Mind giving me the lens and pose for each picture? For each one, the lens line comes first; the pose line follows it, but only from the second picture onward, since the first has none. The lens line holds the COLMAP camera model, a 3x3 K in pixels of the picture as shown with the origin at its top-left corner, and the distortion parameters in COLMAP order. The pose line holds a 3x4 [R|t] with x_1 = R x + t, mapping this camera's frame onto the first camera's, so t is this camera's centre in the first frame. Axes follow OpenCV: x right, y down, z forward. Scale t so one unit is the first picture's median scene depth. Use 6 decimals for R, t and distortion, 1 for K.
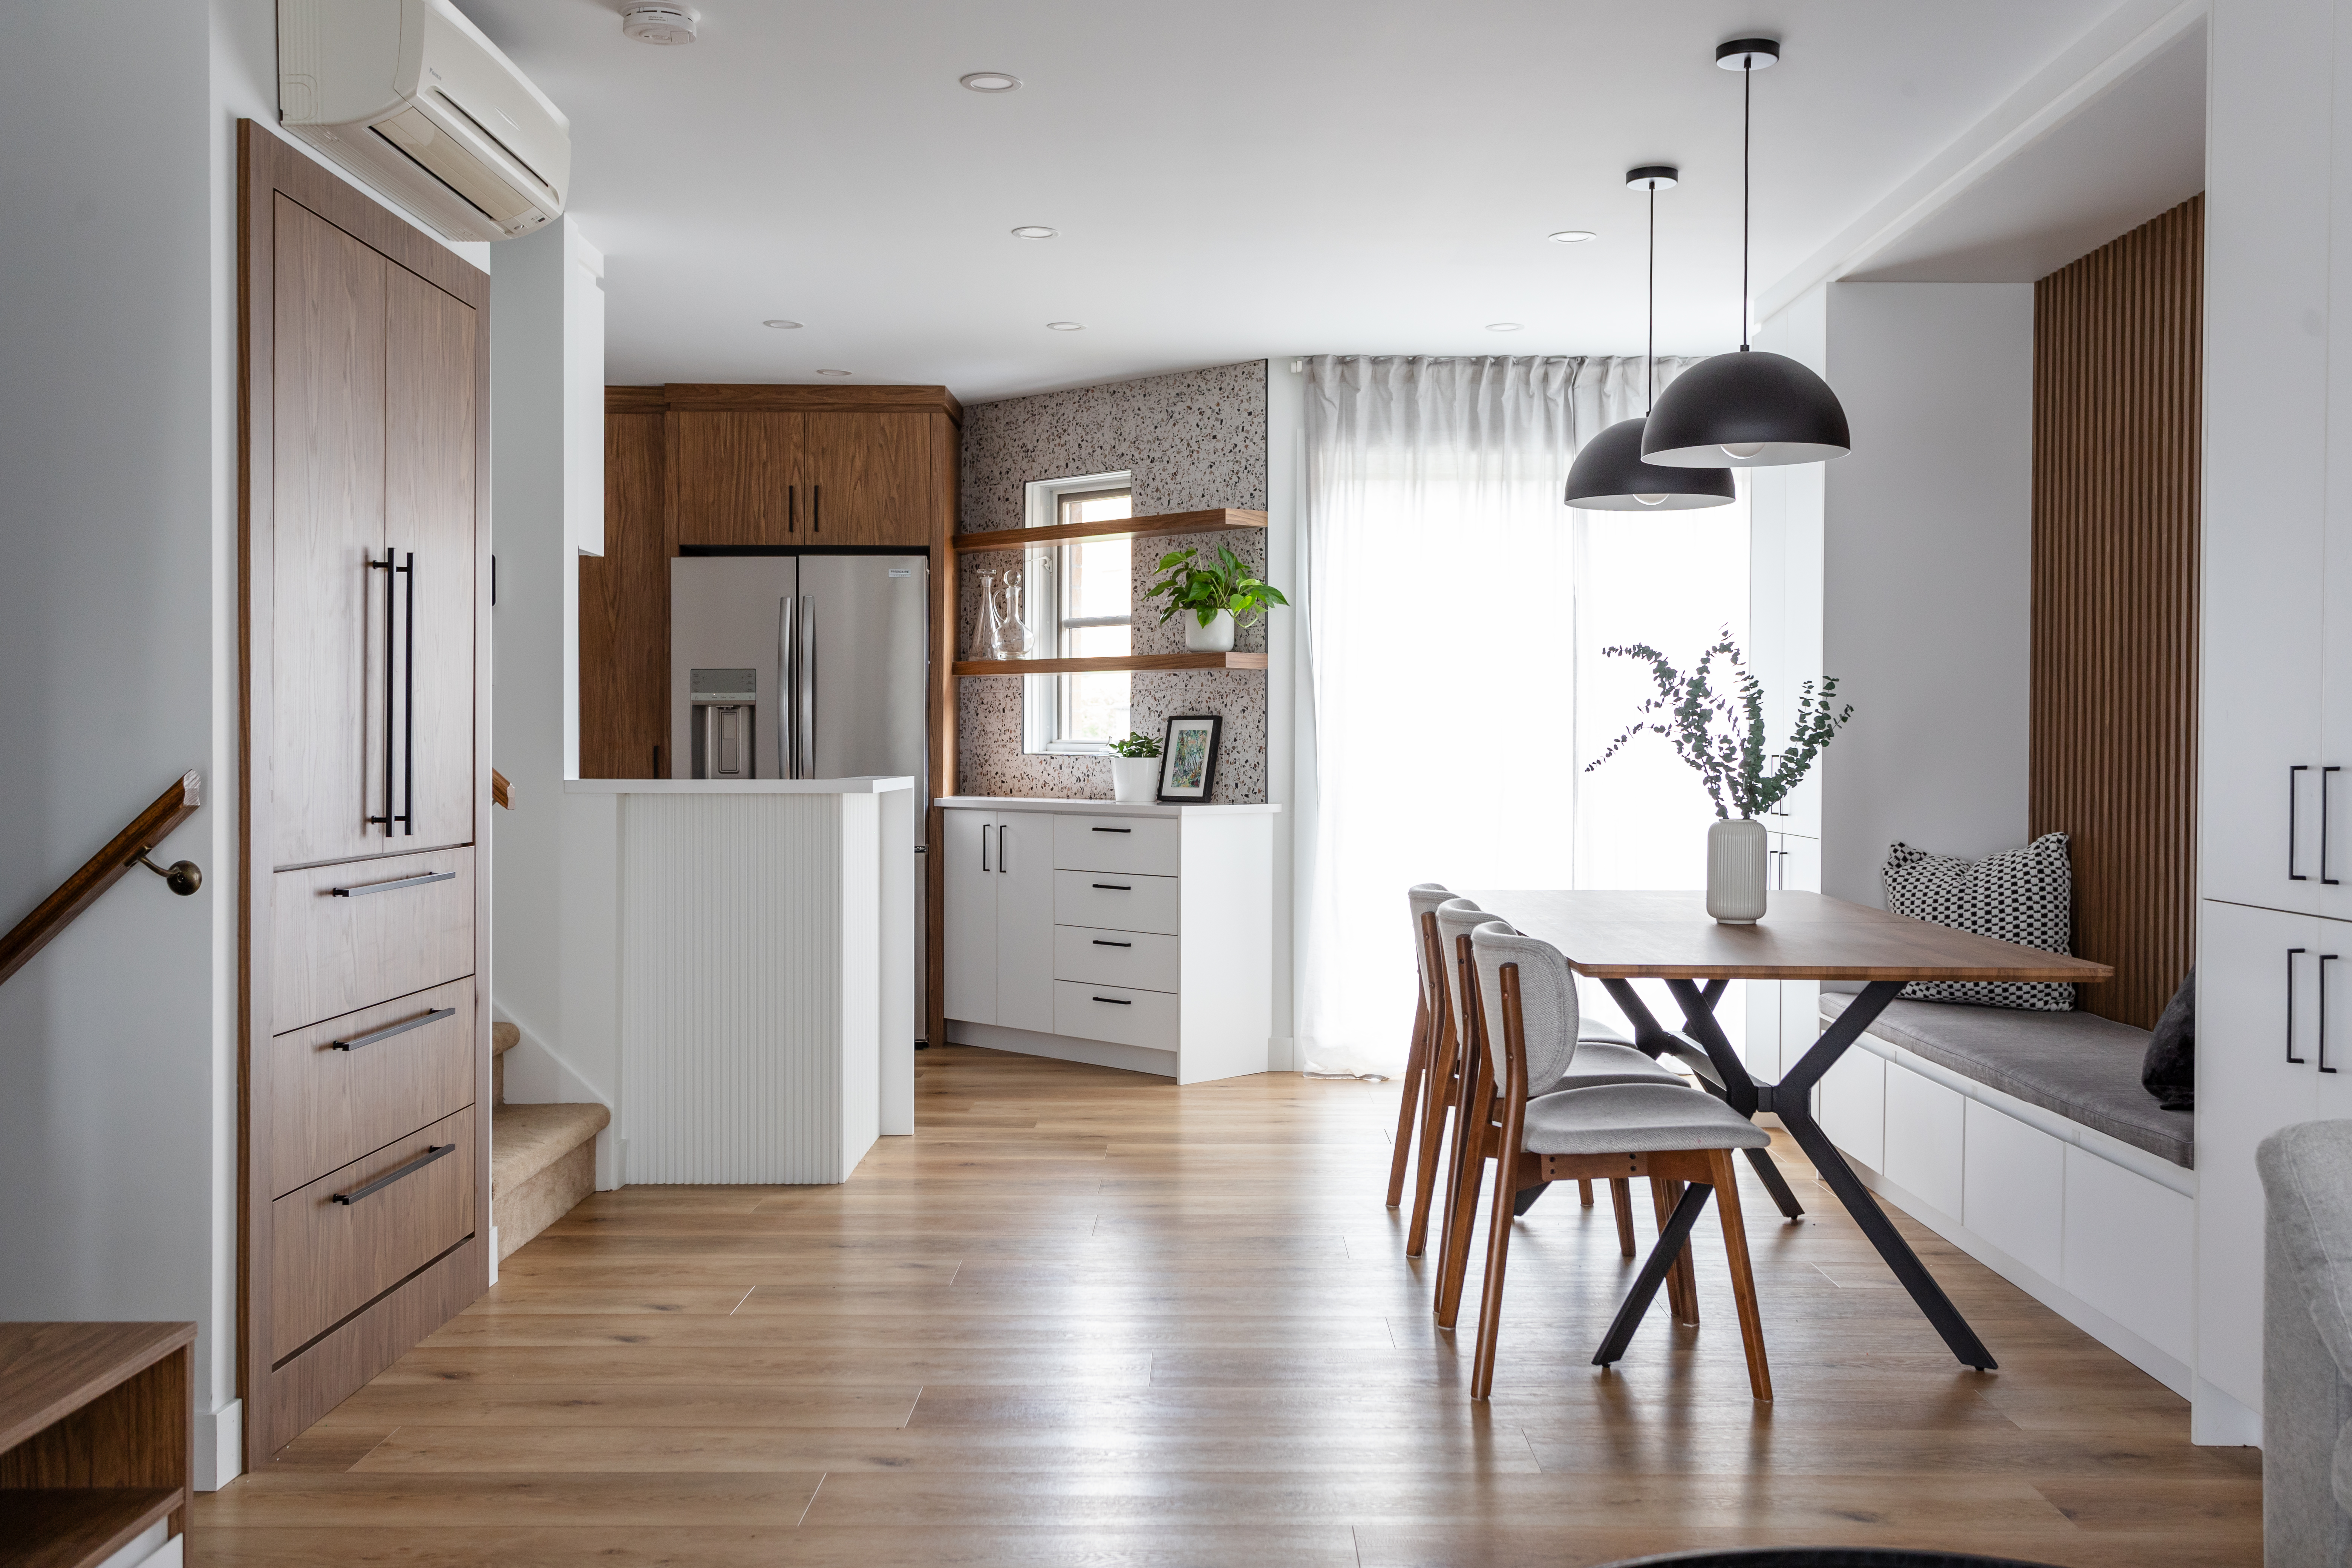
lens RADIAL K [[2169.9, 0, 1176.0], [0, 2169.9, 784.0], [0, 0, 1]] dist [0.096739, 0.001403]
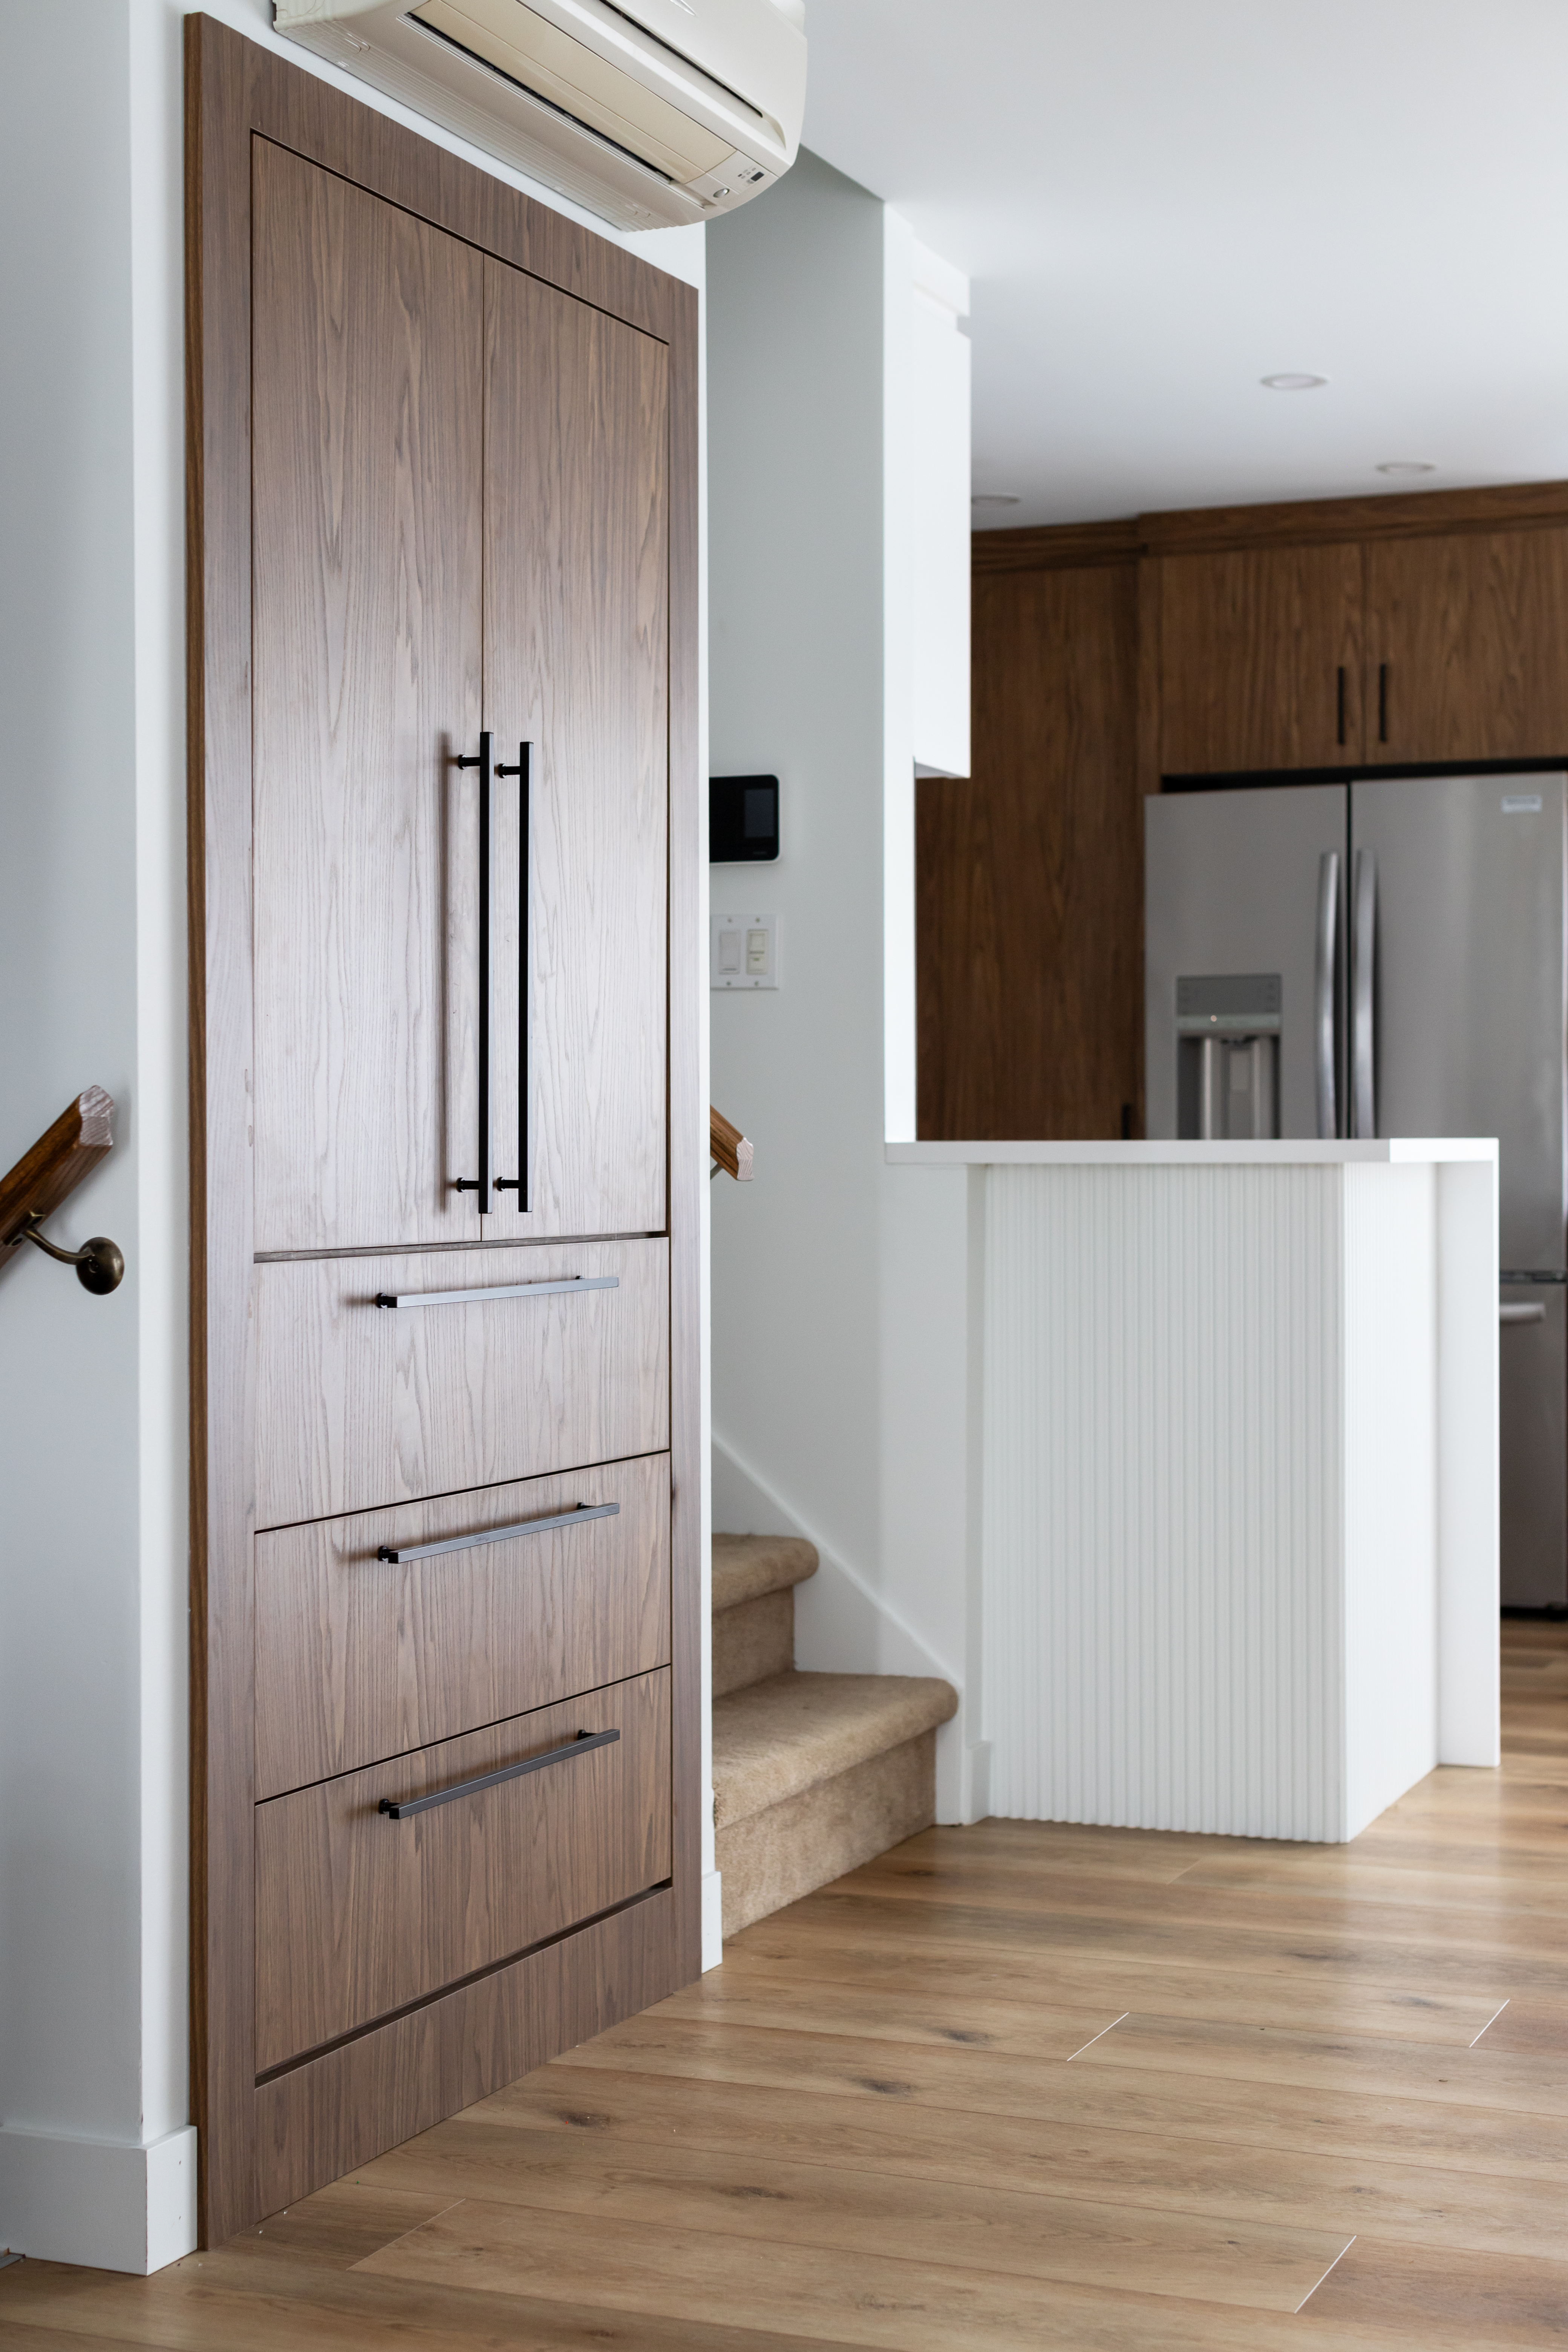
lens RADIAL K [[3455.1, 0, 784.0], [0, 3455.1, 1176.0], [0, 0, 1]] dist [0.075166, -0.058283]
pose [[0.932185, -0.001826, -0.361978, 0.057019], [0.000015, 0.999987, -0.005005, 0.017185], [0.361982, 0.004660, 0.932173, 0.134347]]
